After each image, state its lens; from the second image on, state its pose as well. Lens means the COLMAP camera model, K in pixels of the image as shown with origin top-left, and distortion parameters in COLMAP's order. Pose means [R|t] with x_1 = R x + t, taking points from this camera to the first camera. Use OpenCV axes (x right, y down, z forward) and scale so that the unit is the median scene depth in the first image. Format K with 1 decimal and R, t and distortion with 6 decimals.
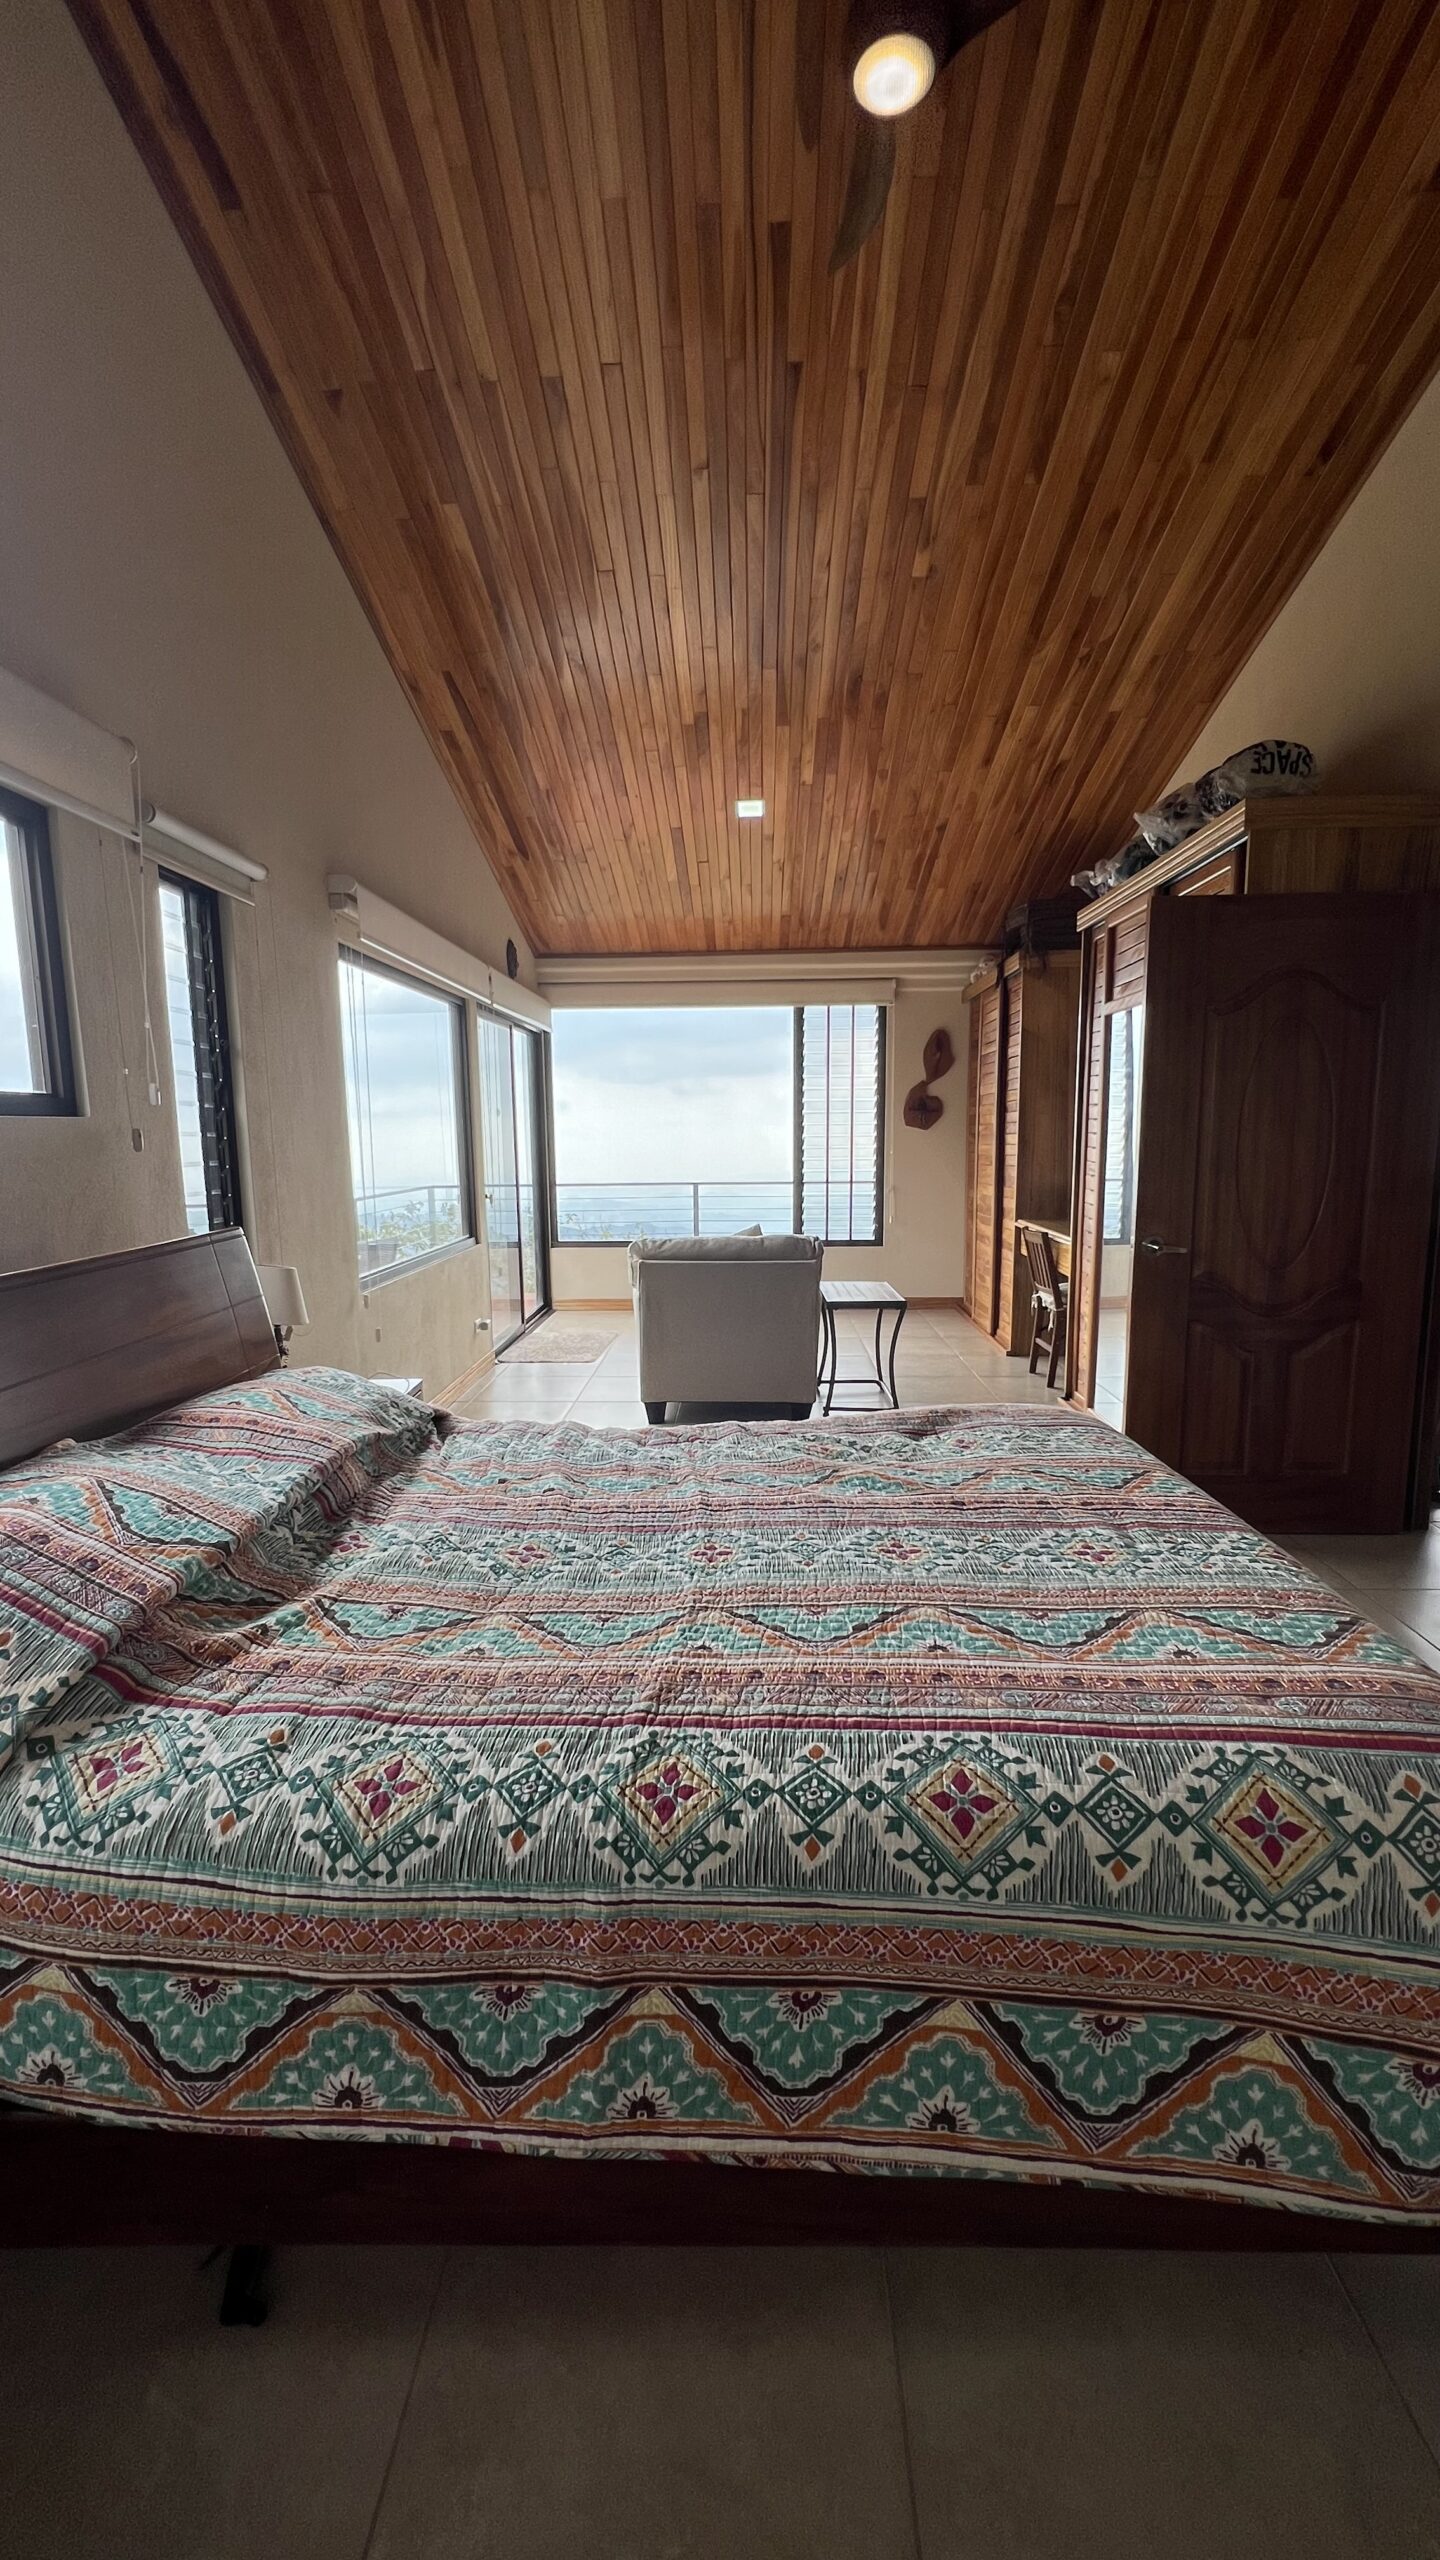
lens RADIAL K [[1026.4, 0, 722.0], [0, 1026.4, 1284.2], [0, 0, 1]] dist [-0.004692, 0.000132]
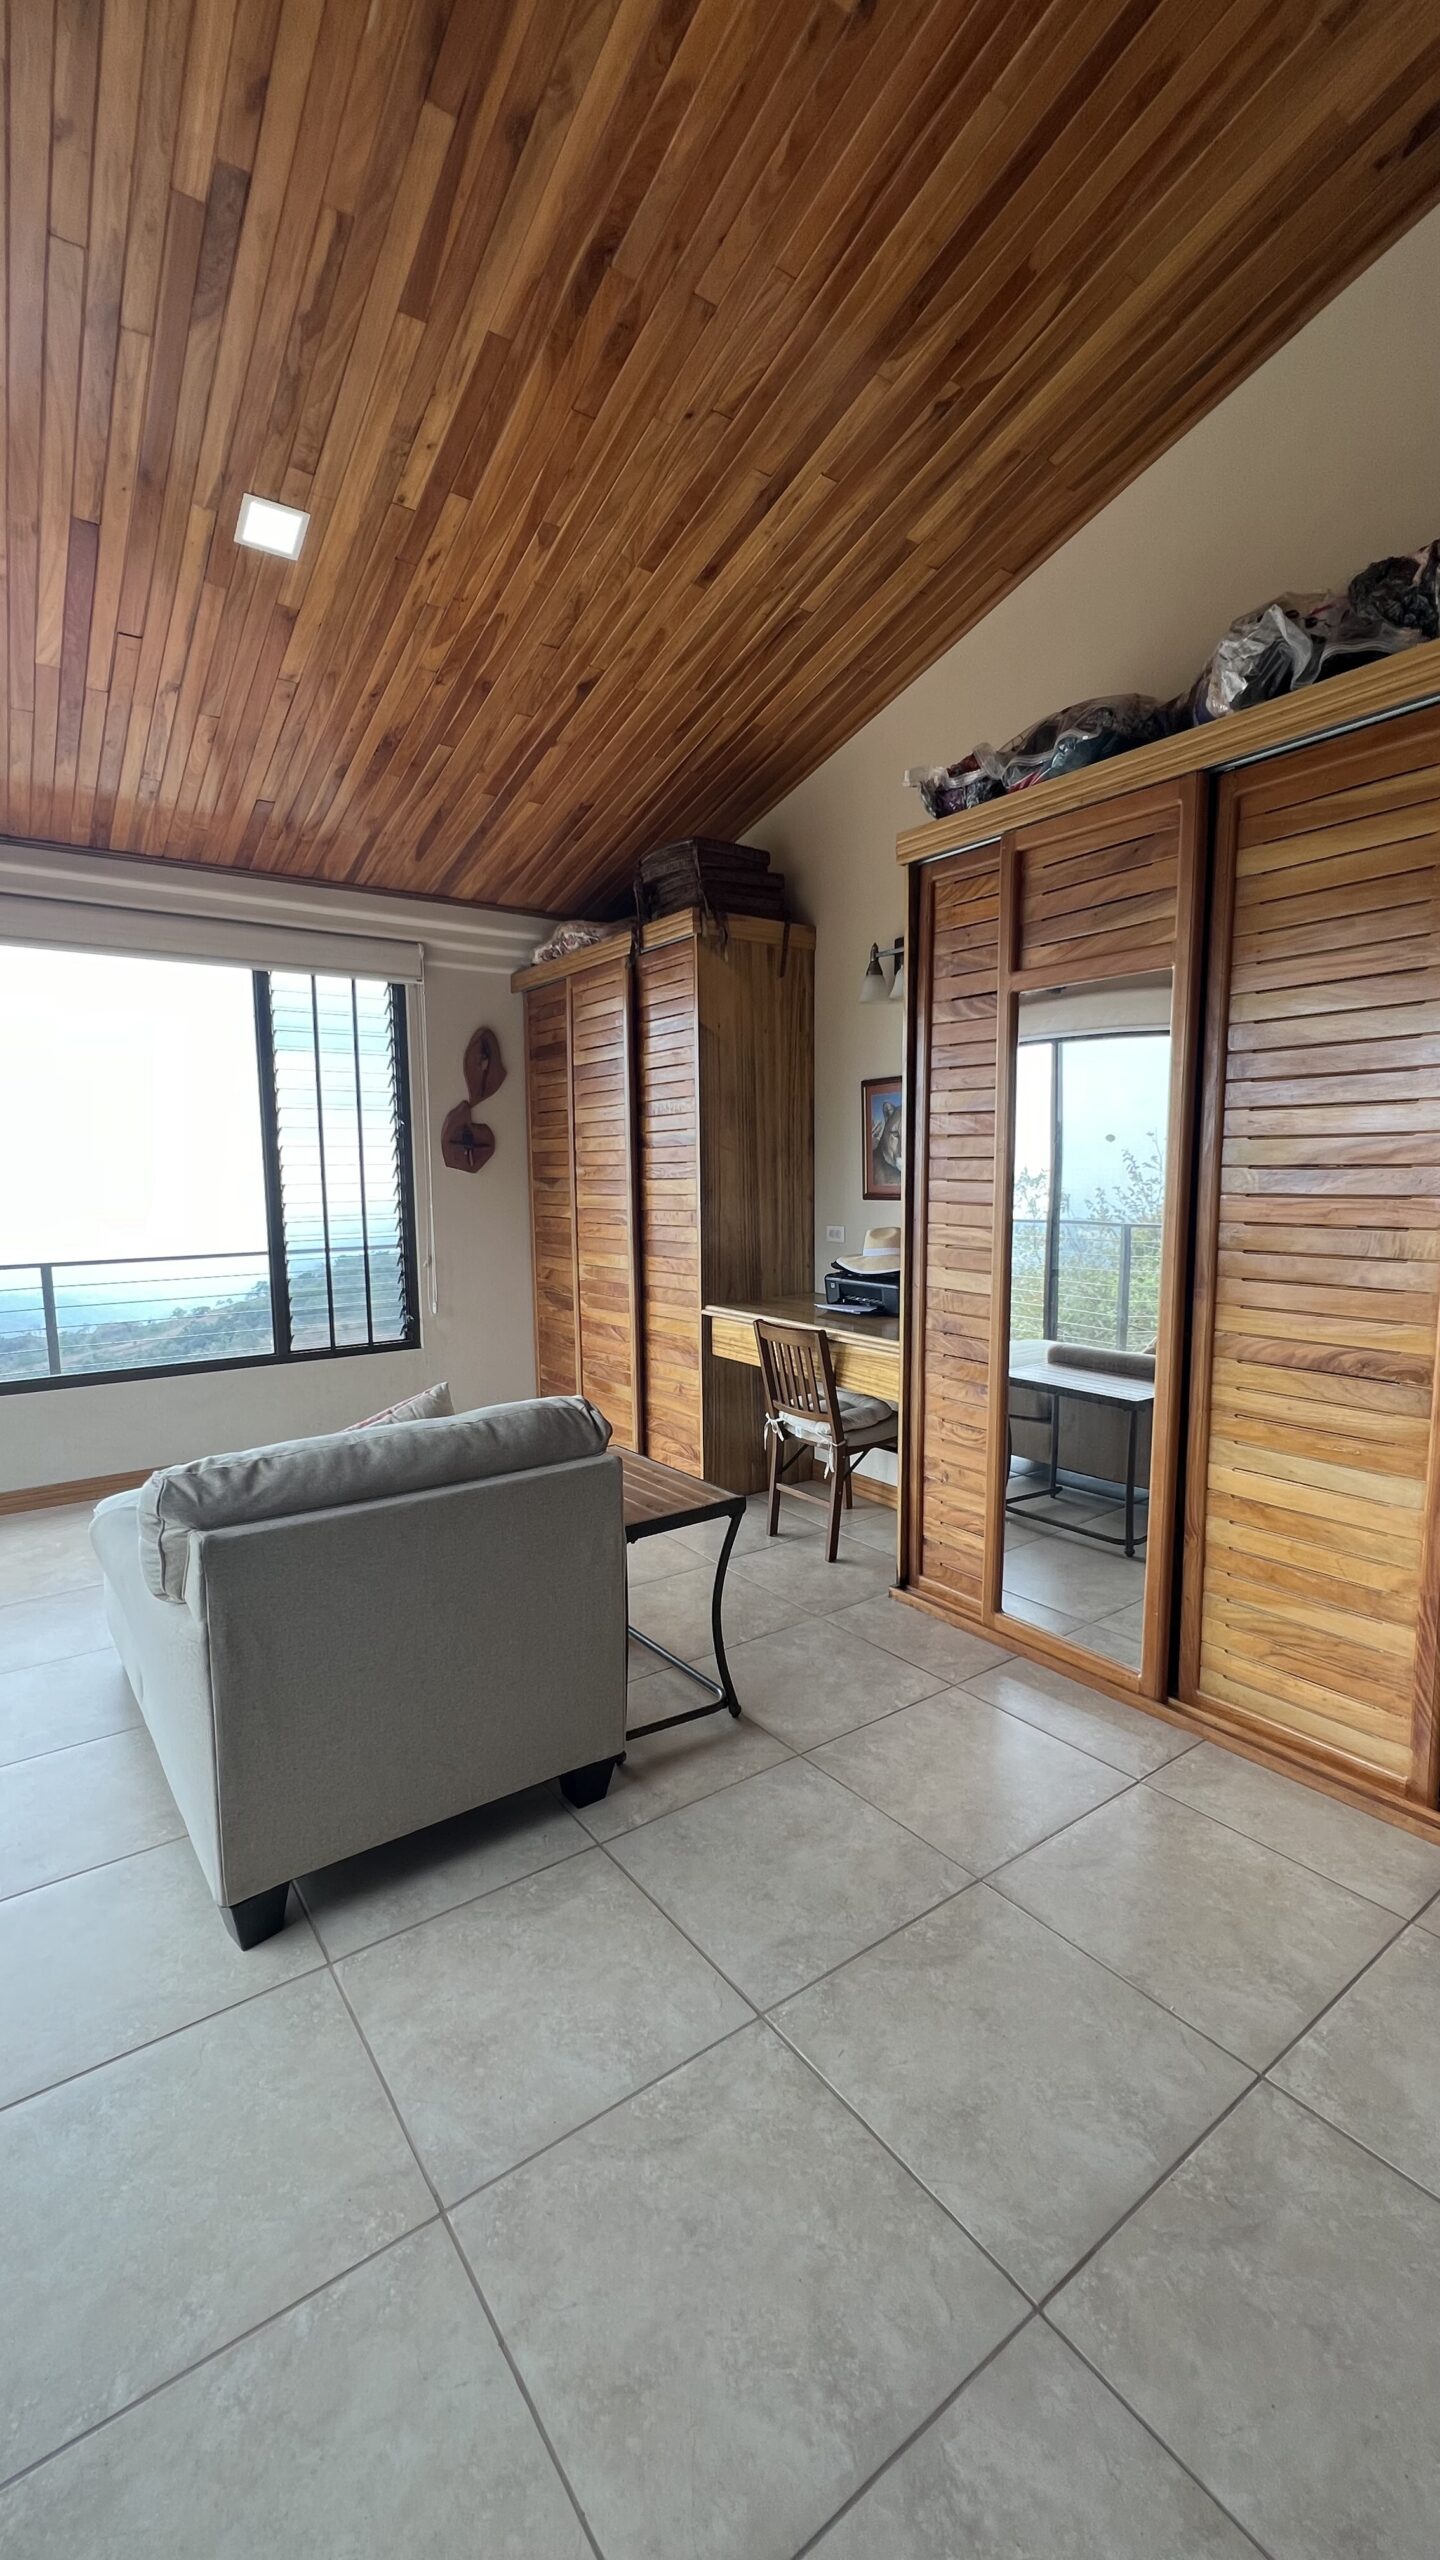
lens RADIAL K [[1026.4, 0, 722.9], [0, 1026.4, 1284.6], [0, 0, 1]] dist [-0.004692, 0.000132]
pose [[0.789899, -0.072027, 0.608992, -0.095872], [0.093992, 0.995564, -0.004166, -0.060986], [-0.605991, 0.060531, 0.793165, 0.381077]]
